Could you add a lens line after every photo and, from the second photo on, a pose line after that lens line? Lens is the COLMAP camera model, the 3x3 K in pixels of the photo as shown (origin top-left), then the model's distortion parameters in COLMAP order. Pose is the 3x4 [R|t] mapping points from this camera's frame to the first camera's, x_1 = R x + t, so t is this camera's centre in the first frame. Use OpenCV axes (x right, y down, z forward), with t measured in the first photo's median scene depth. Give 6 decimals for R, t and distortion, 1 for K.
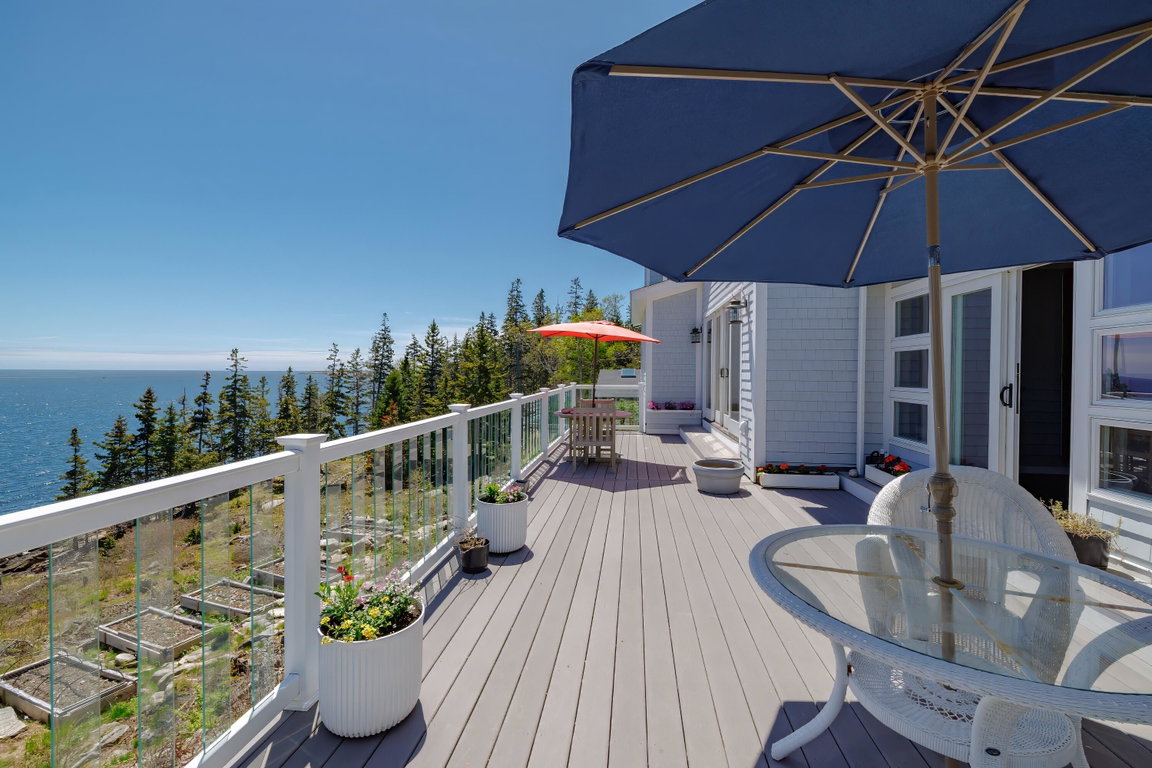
lens RADIAL K [[493.2, 0, 579.3], [0, 493.2, 380.1], [0, 0, 1]] dist [0.002119, 0.000050]
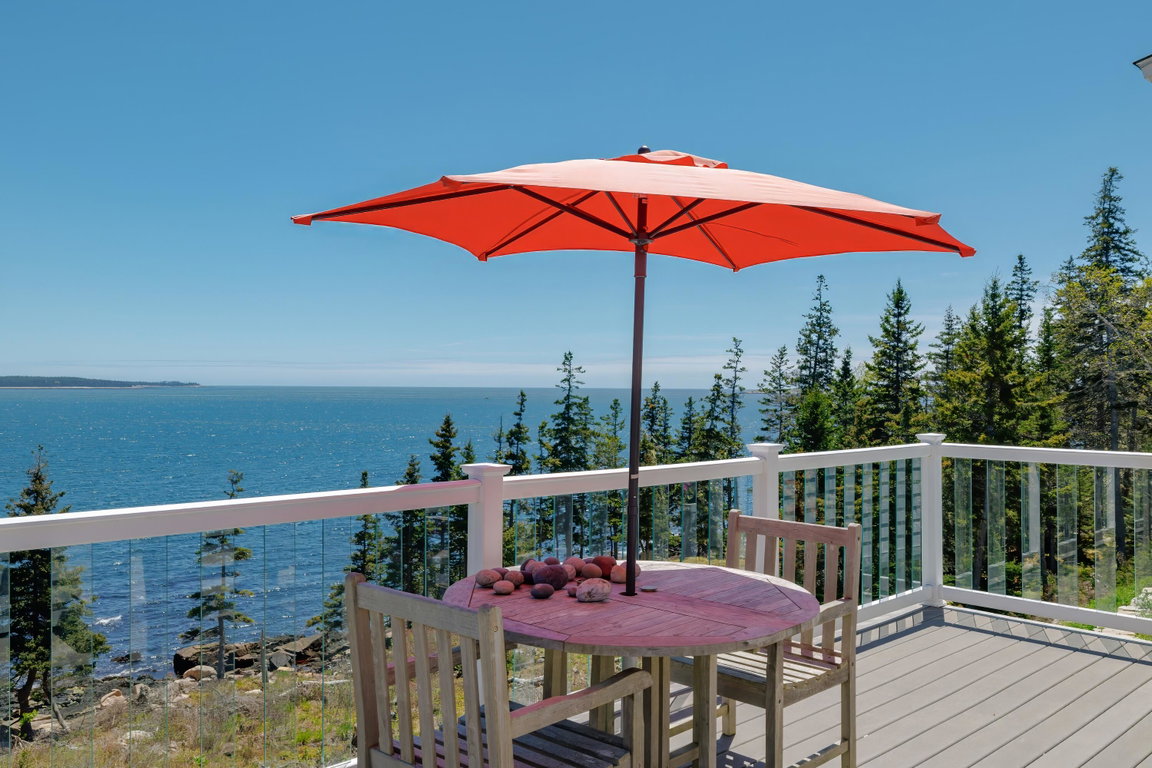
lens RADIAL K [[950.6, 0, 576.0], [0, 950.6, 384.0], [0, 0, 1]] dist [-0.005194, -0.002115]
pose [[0.768601, -0.002479, -0.639724, 0.047037], [-0.012838, 0.999731, -0.019297, -0.002837], [0.639600, 0.023045, 0.768362, 0.120754]]
